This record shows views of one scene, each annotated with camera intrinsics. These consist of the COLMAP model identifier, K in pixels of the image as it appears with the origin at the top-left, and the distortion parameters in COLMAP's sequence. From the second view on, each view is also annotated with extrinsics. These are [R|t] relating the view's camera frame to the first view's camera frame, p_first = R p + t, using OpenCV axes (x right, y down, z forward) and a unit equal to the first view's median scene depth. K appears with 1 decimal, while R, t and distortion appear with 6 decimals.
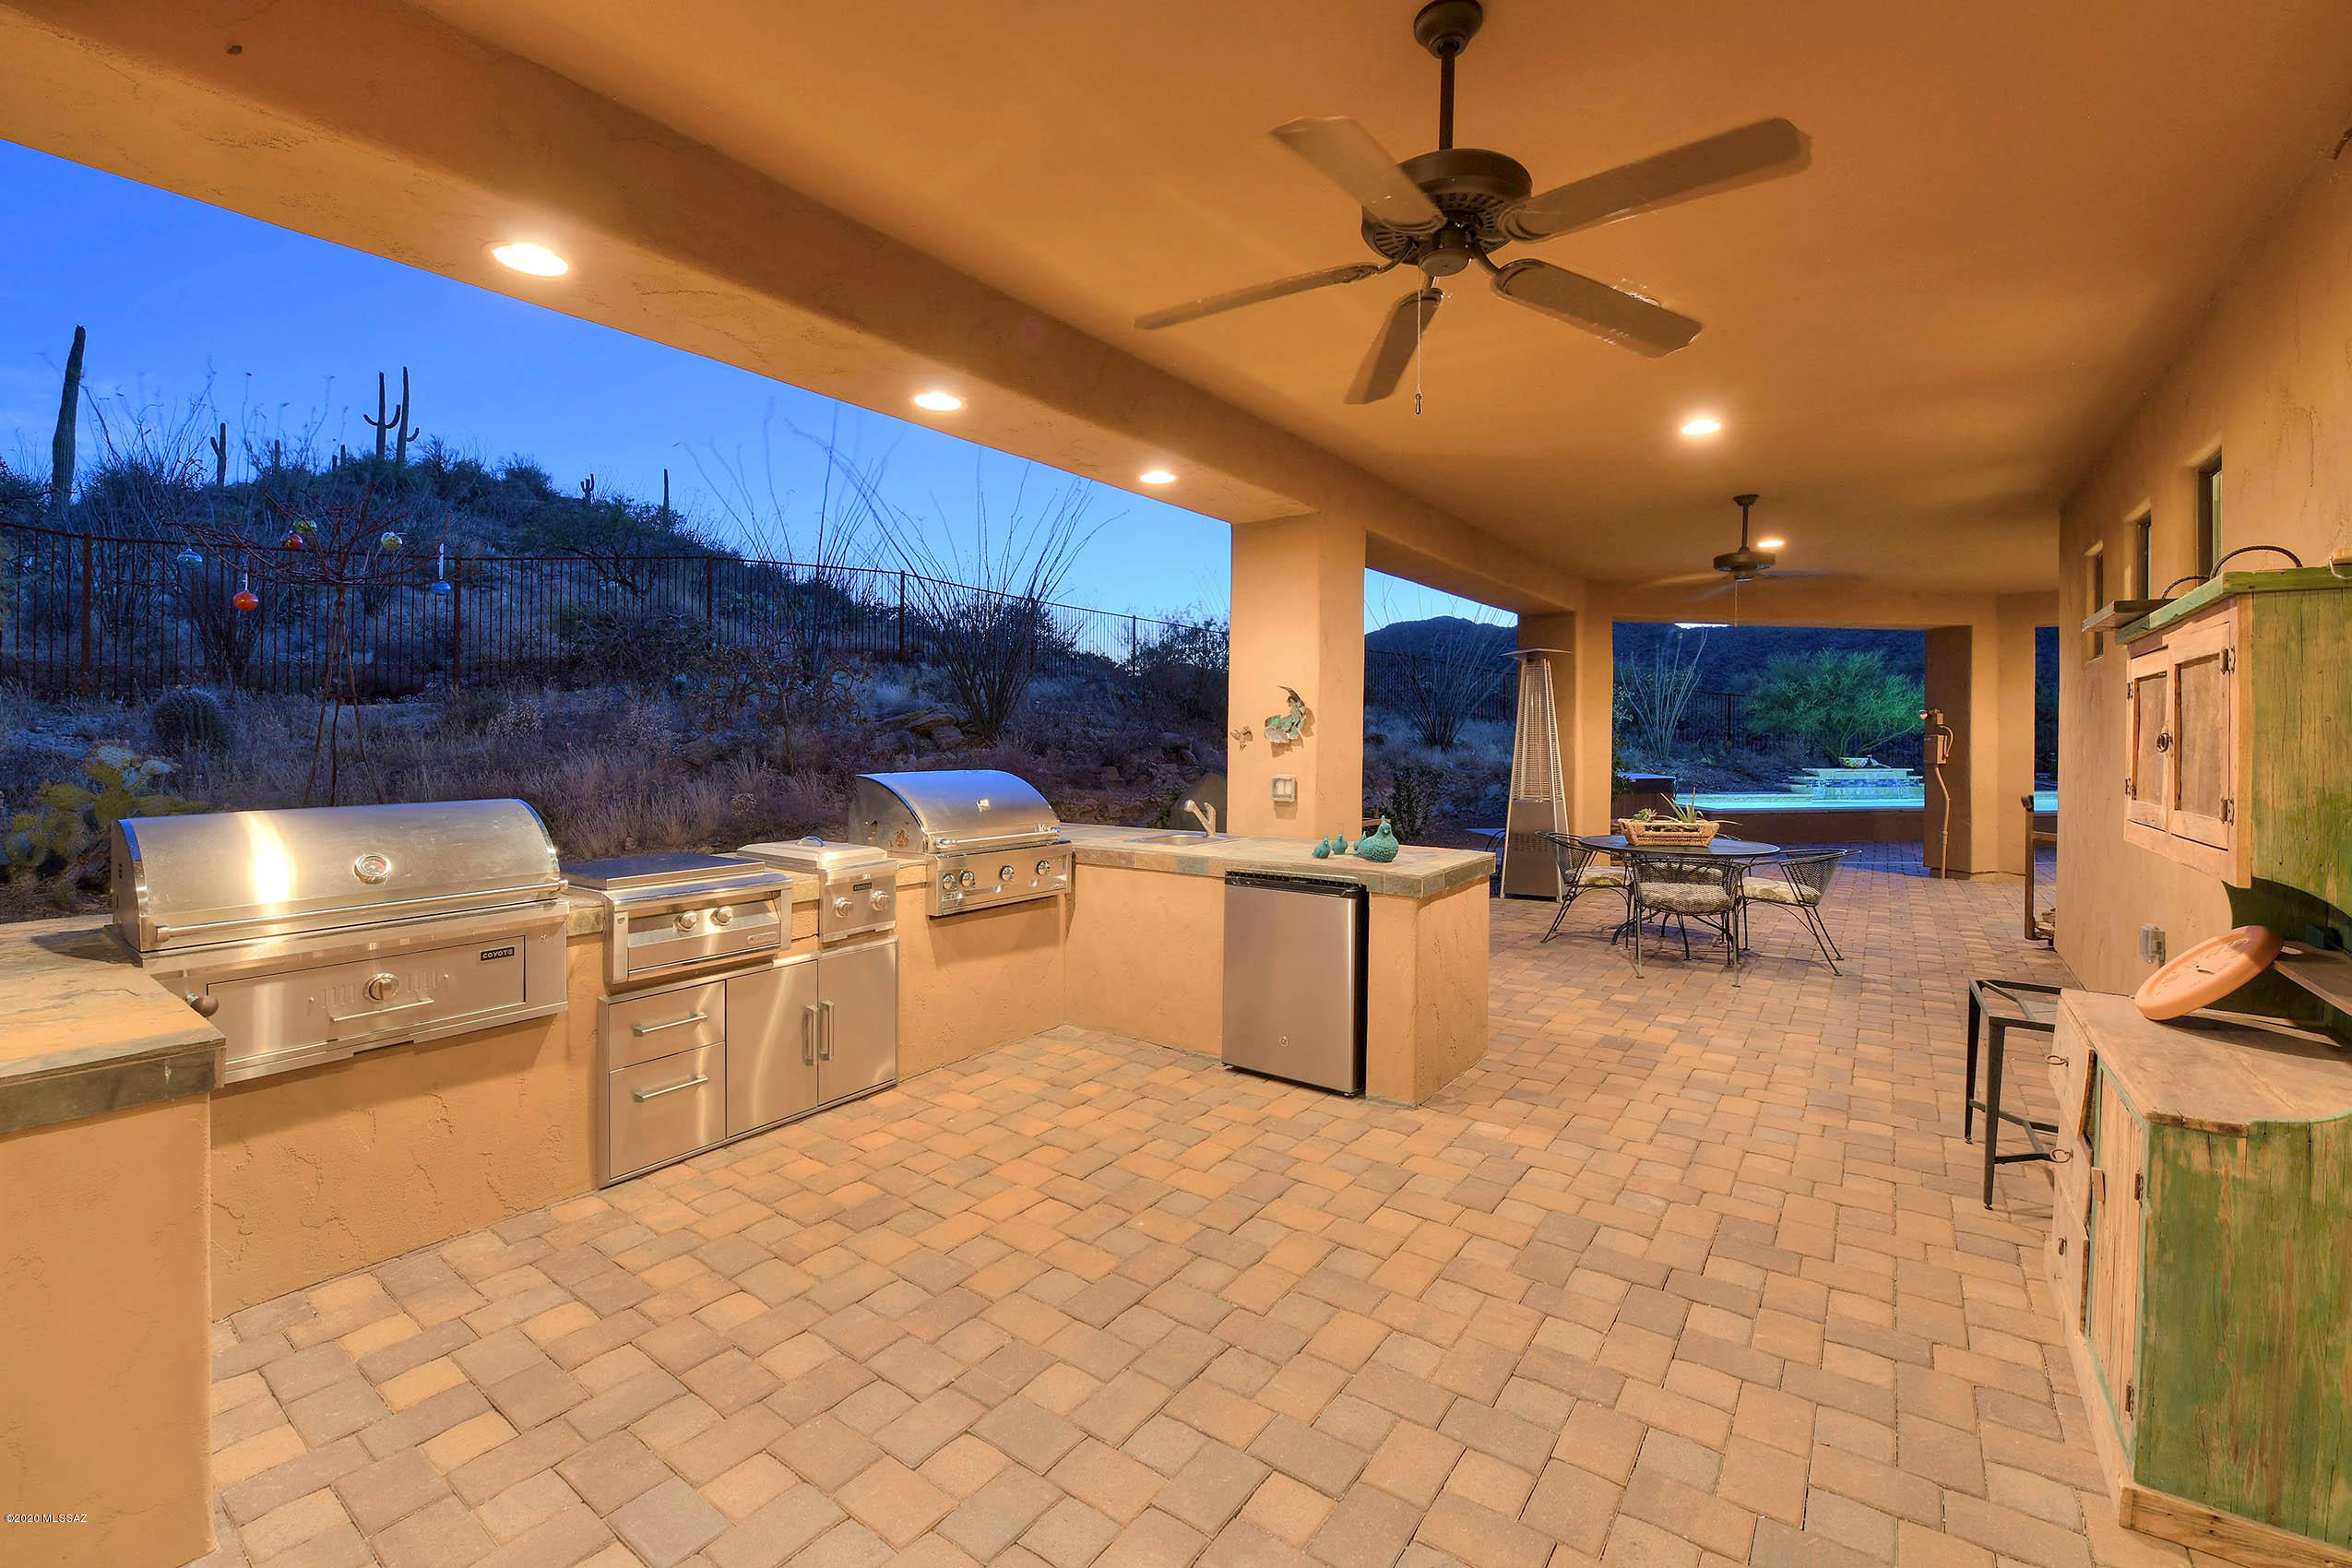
lens RADIAL K [[959.5, 0, 1225.8], [0, 959.5, 736.4], [0, 0, 1]] dist [-0.016227, -0.000596]
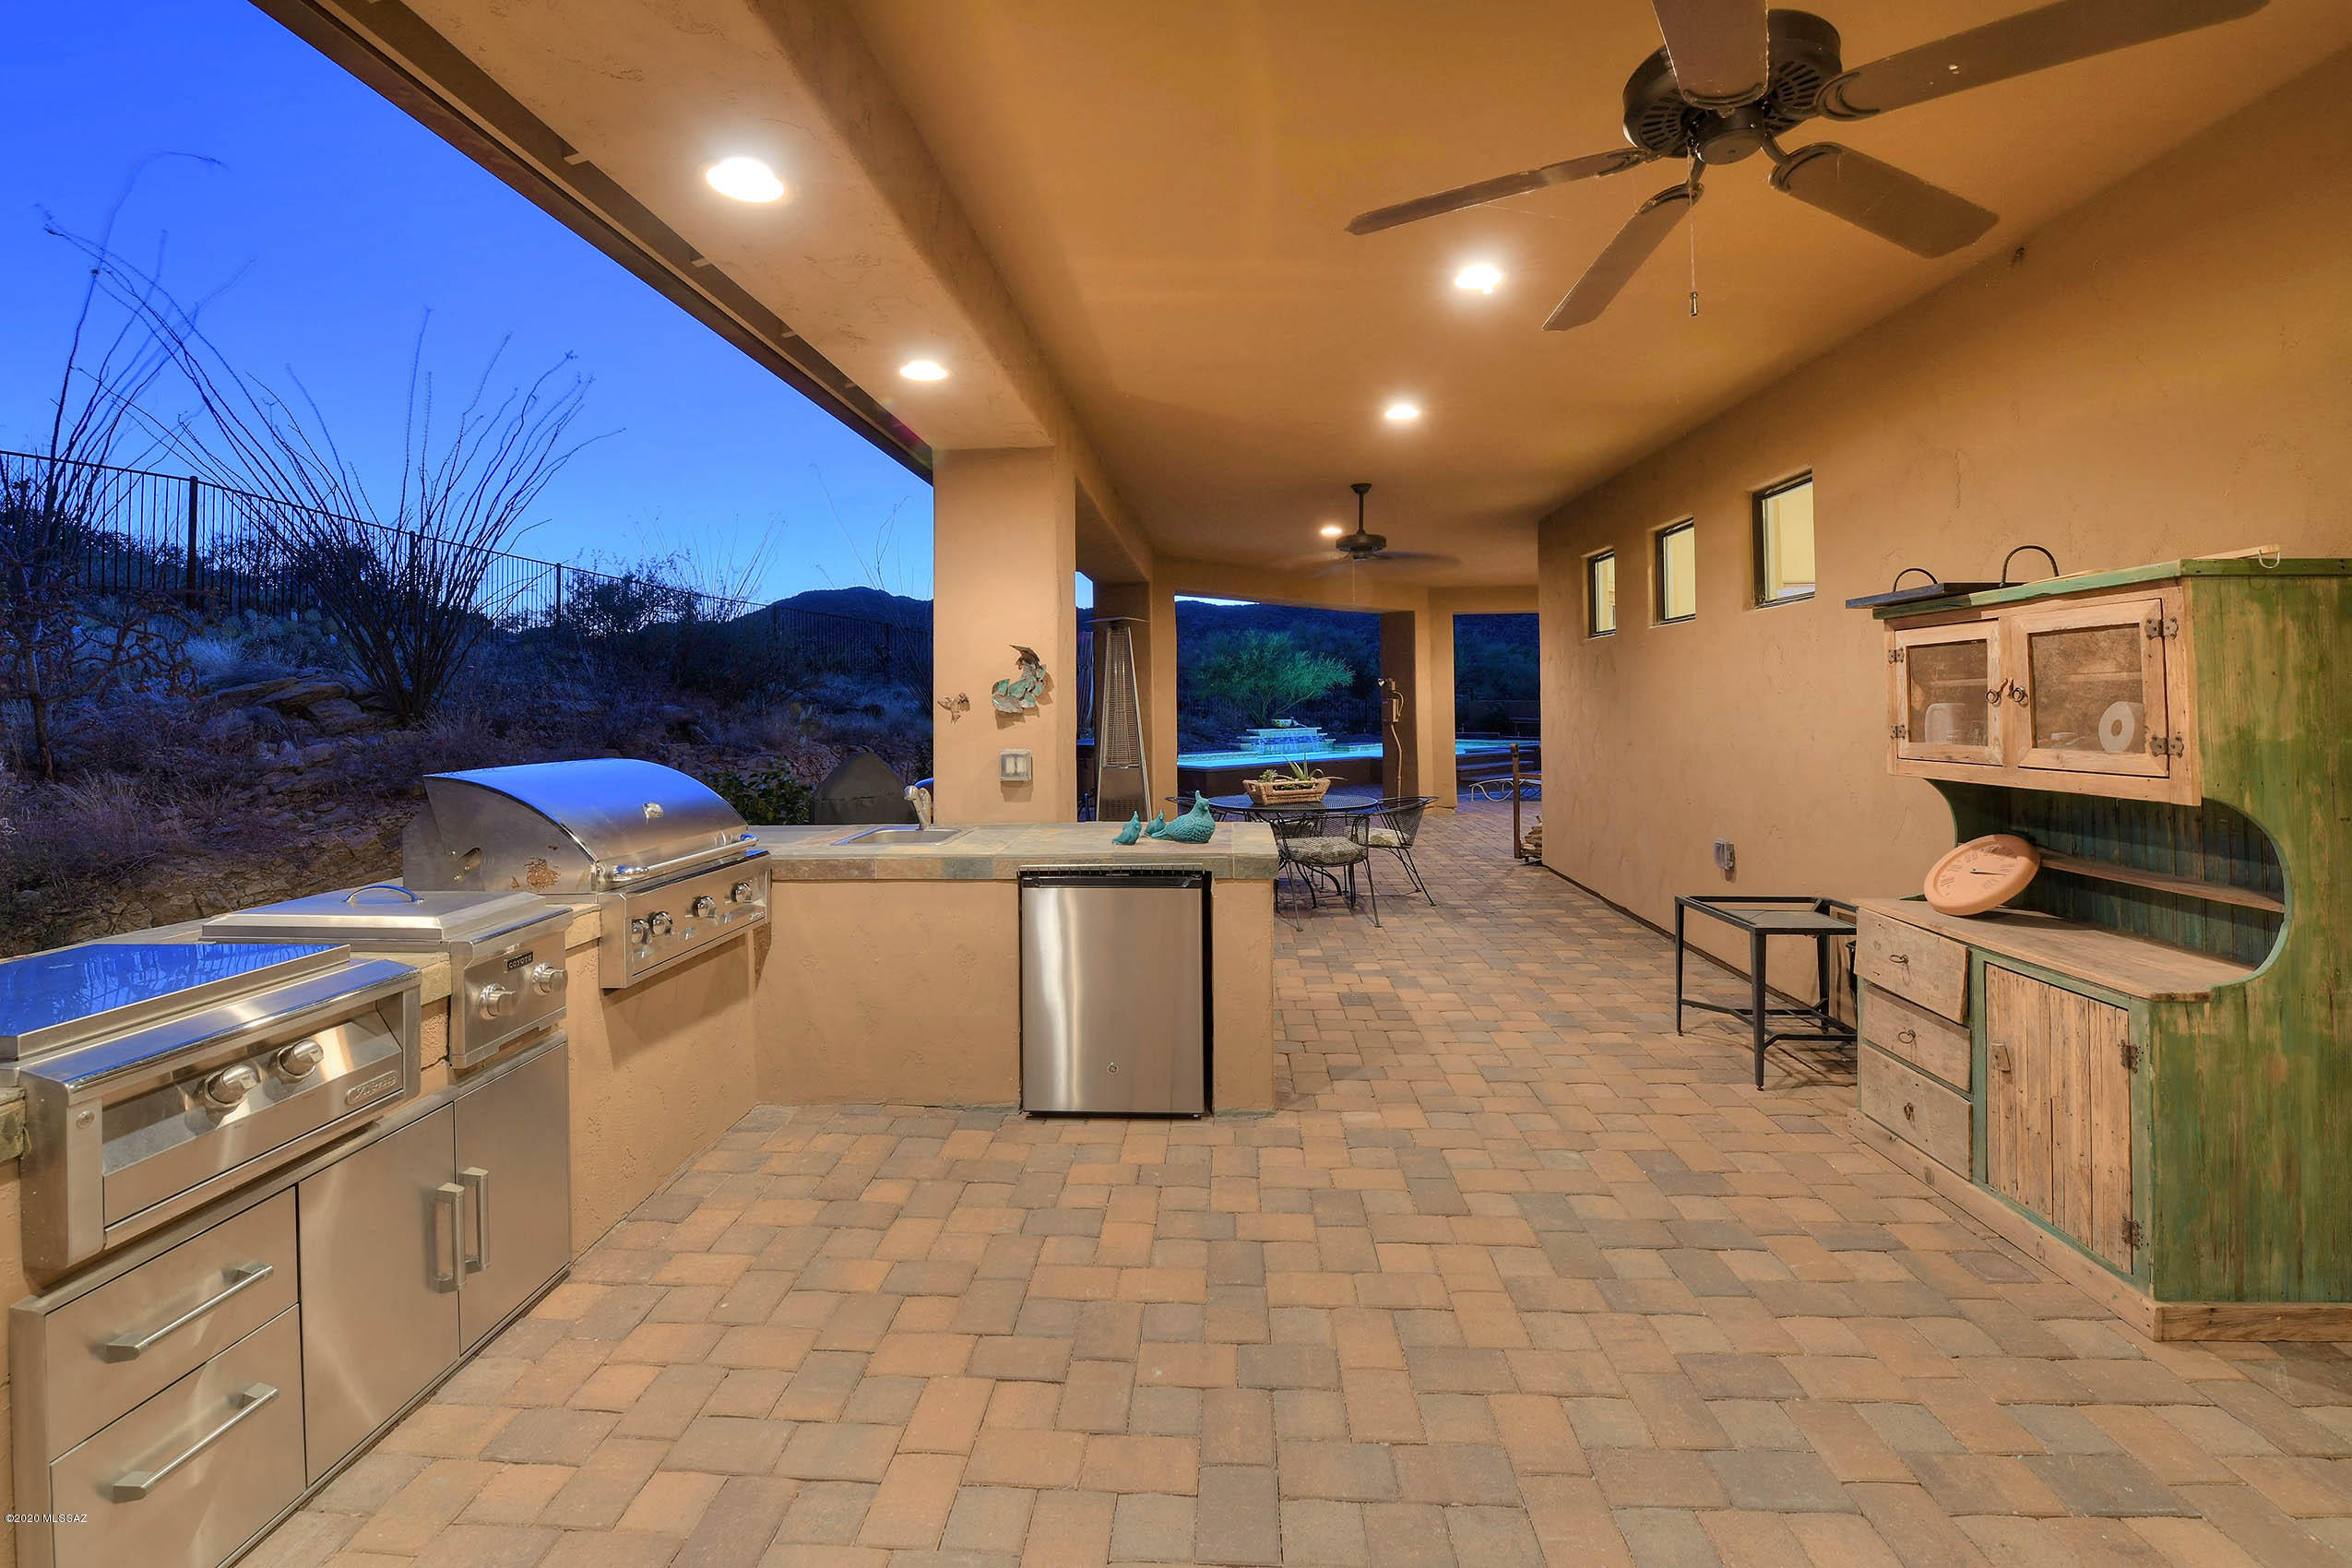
lens RADIAL K [[939.1, 0, 1179.5], [0, 939.1, 693.5], [0, 0, 1]] dist [-0.013715, -0.000375]
pose [[0.853665, -0.006395, 0.520783, -0.311422], [0.013749, 0.999853, -0.010261, 0.000841], [-0.520641, 0.015920, 0.853628, 0.267346]]
